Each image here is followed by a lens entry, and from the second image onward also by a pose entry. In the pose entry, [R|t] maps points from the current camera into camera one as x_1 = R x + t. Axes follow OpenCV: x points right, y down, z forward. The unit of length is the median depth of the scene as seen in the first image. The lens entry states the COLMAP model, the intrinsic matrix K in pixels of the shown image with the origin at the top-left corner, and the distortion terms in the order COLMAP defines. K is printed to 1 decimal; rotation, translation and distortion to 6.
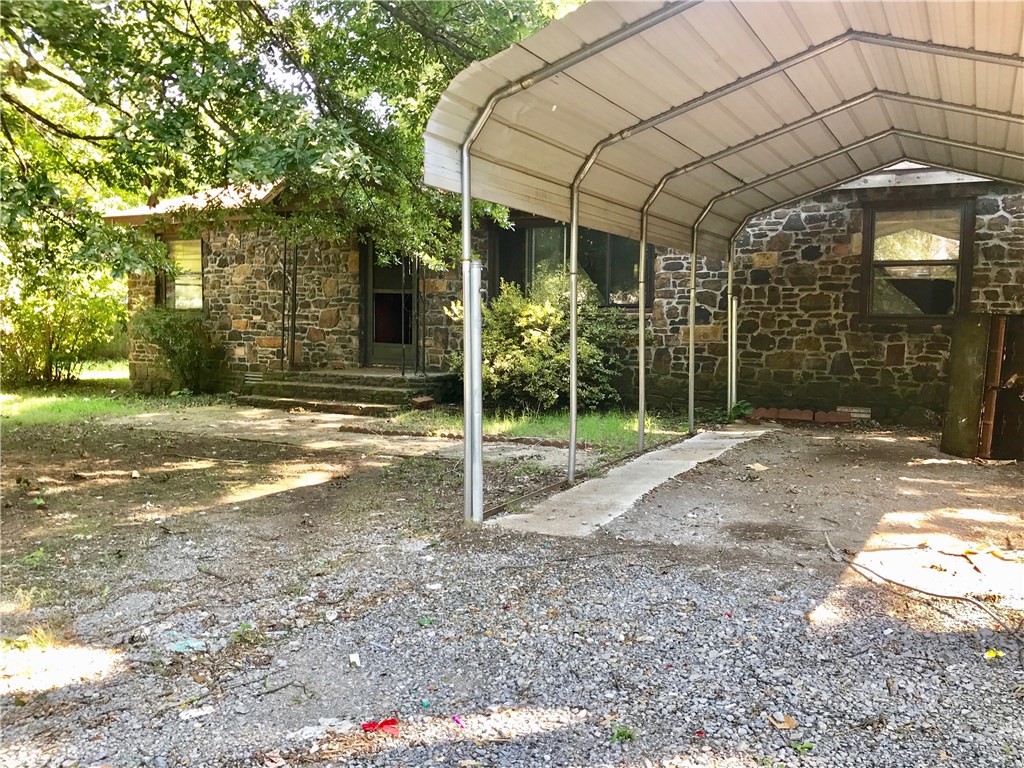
lens RADIAL K [[854.5, 0, 508.7], [0, 854.5, 379.7], [0, 0, 1]] dist [0.073191, -0.122578]
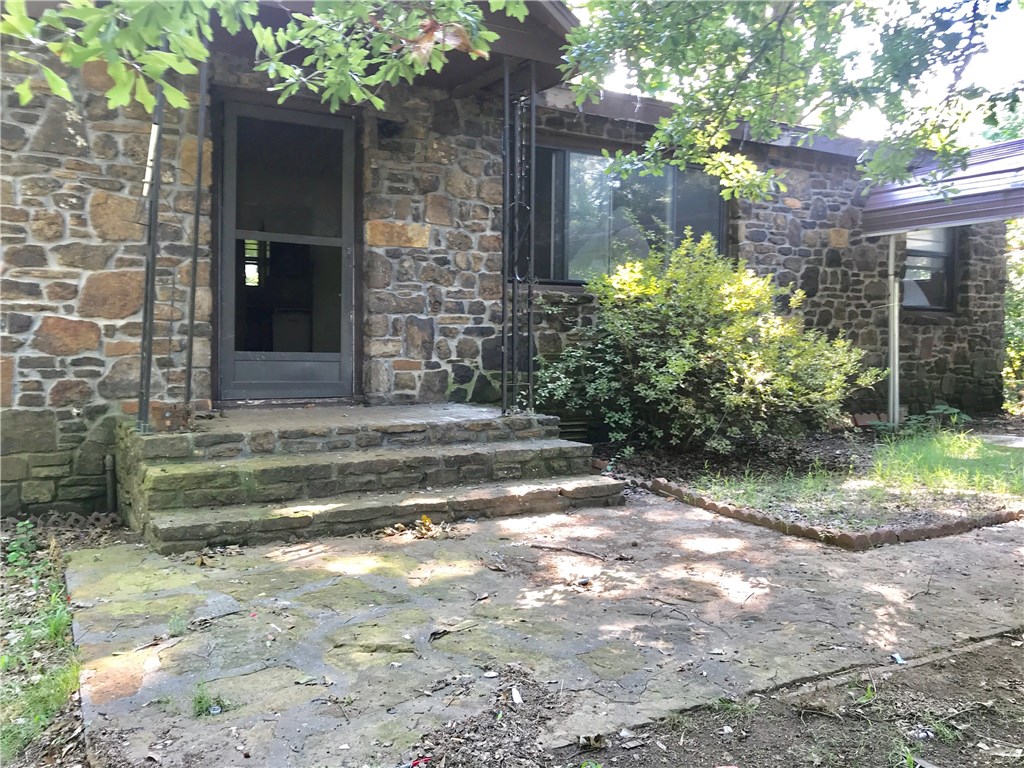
lens RADIAL K [[854.5, 0, 511.7], [0, 854.5, 381.3], [0, 0, 1]] dist [0.073191, -0.122578]
pose [[0.545168, -0.049228, 0.836880, -0.541337], [0.059715, 0.998019, 0.019806, -0.033945], [-0.836197, 0.039176, 0.547028, 0.761923]]
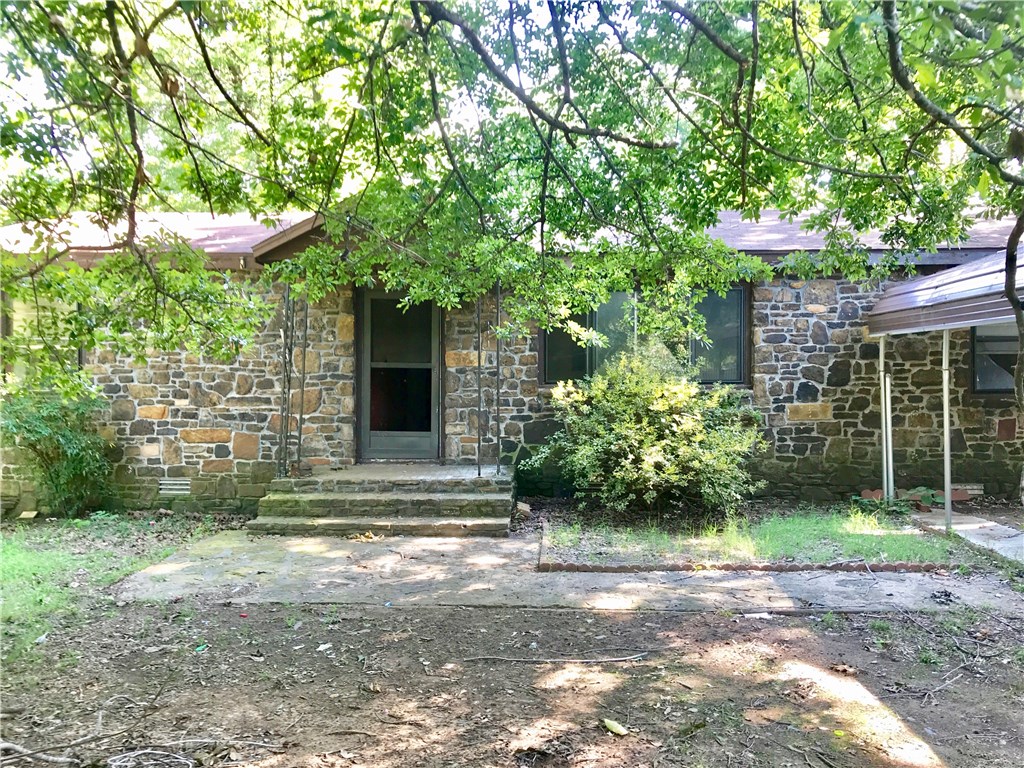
lens RADIAL K [[854.5, 0, 509.4], [0, 854.5, 379.5], [0, 0, 1]] dist [0.073191, -0.122578]
pose [[0.908631, -0.020019, 0.417119, -0.438291], [0.043609, 0.997938, -0.047099, -0.057398], [-0.415316, 0.060986, 0.907631, 0.285460]]
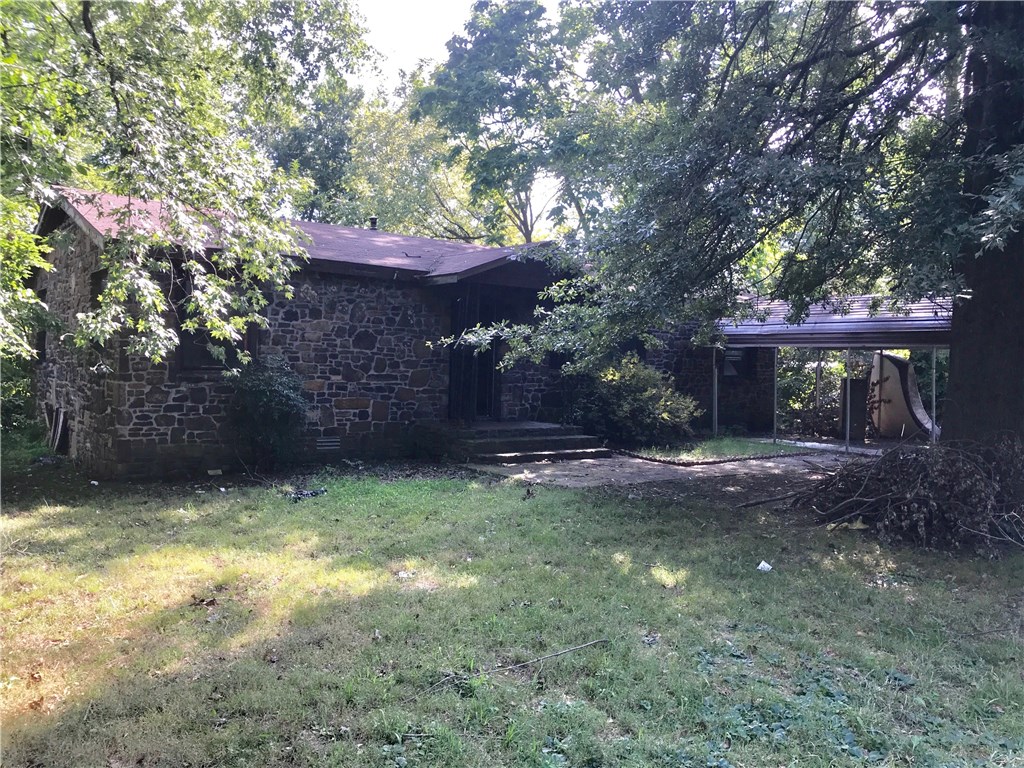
lens RADIAL K [[854.5, 0, 515.6], [0, 854.5, 382.4], [0, 0, 1]] dist [0.073191, -0.122578]
pose [[0.431486, -0.022300, 0.901844, -1.334717], [0.044290, 0.999013, 0.003513, -0.078640], [-0.901032, 0.038427, 0.432047, 0.537457]]
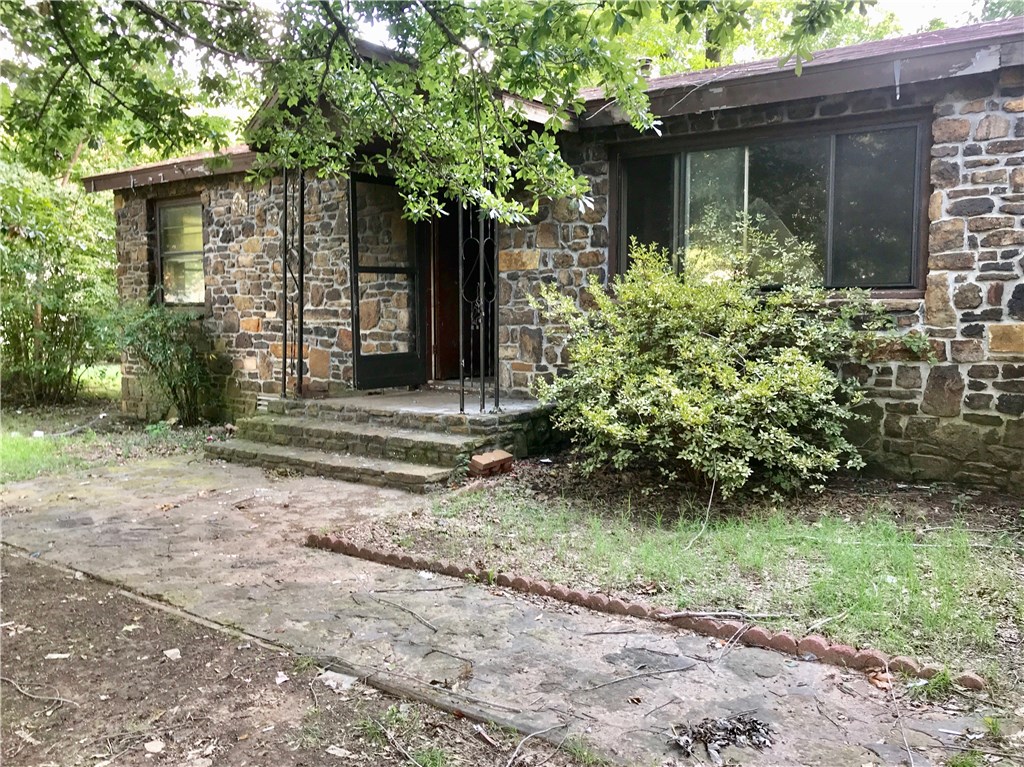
lens RADIAL K [[854.5, 0, 516.4], [0, 854.5, 381.3], [0, 0, 1]] dist [0.073191, -0.122578]
pose [[0.990804, -0.000299, -0.135305, -0.007573], [0.001930, 0.999927, 0.011923, -0.034088], [0.135292, -0.012075, 0.990732, 0.441024]]
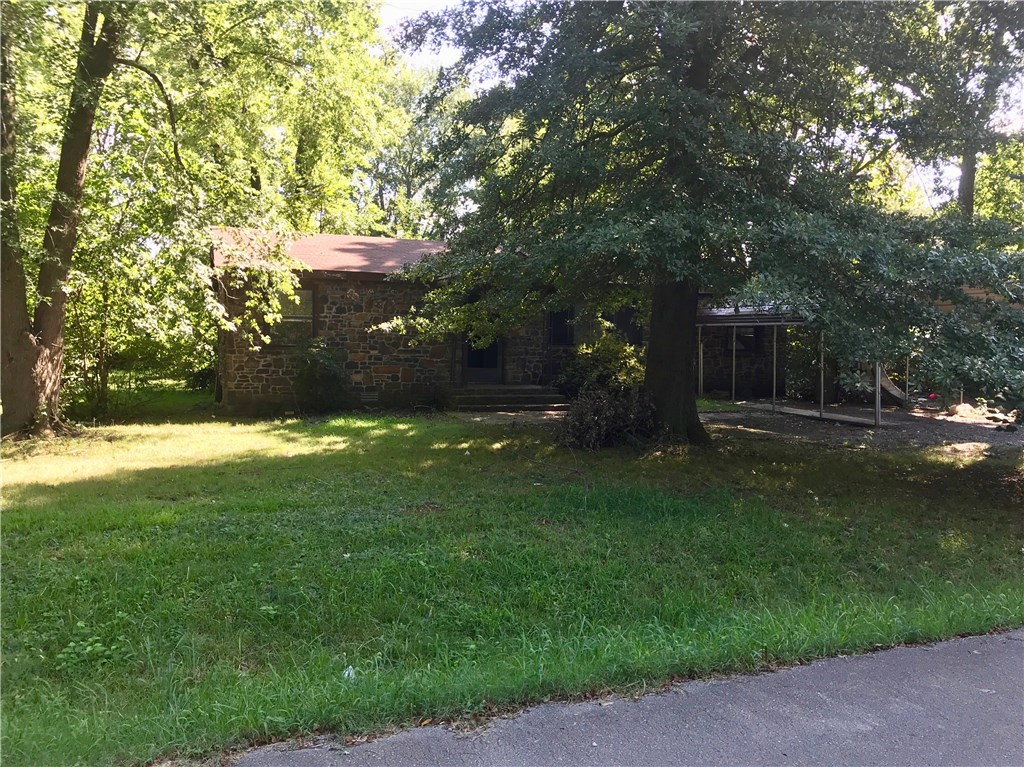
lens RADIAL K [[854.5, 0, 521.7], [0, 854.5, 382.8], [0, 0, 1]] dist [0.073191, -0.122578]
pose [[0.665969, -0.045209, 0.744608, -1.462897], [0.043362, 0.998820, 0.021862, -0.054481], [-0.744718, 0.017728, 0.667144, -0.099694]]
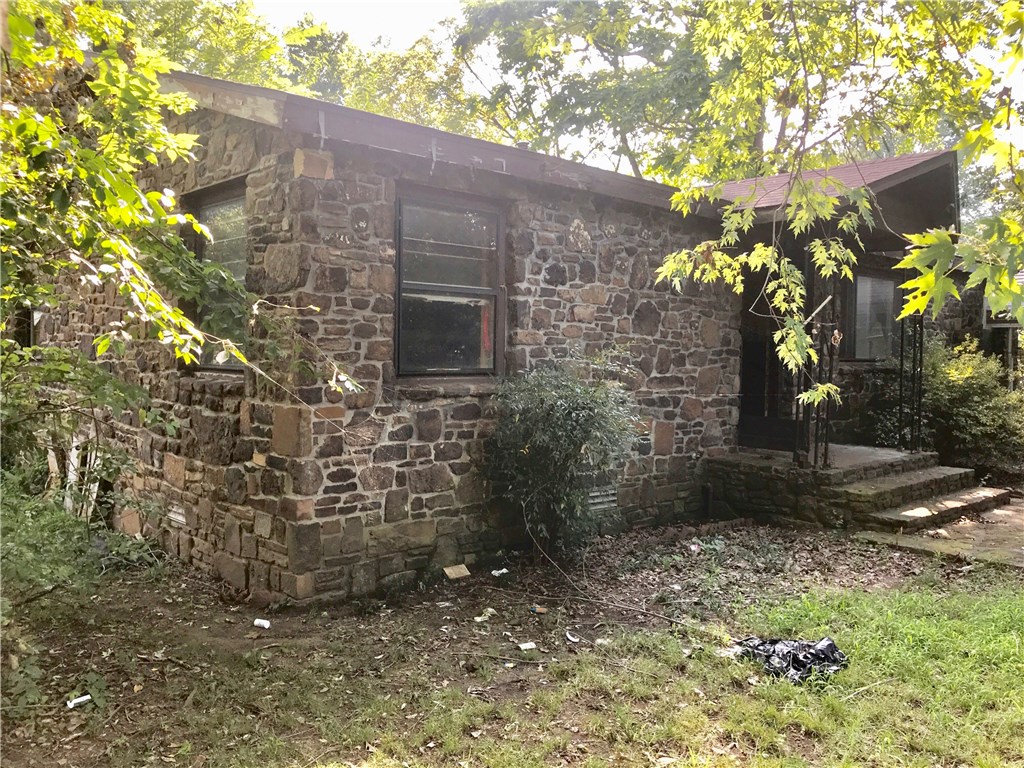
lens RADIAL K [[854.5, 0, 523.5], [0, 854.5, 374.9], [0, 0, 1]] dist [0.073191, -0.122578]
pose [[0.320923, -0.032107, 0.946561, -1.040066], [0.058955, 0.998164, 0.013869, -0.113139], [-0.945269, 0.051354, 0.322226, 1.120116]]
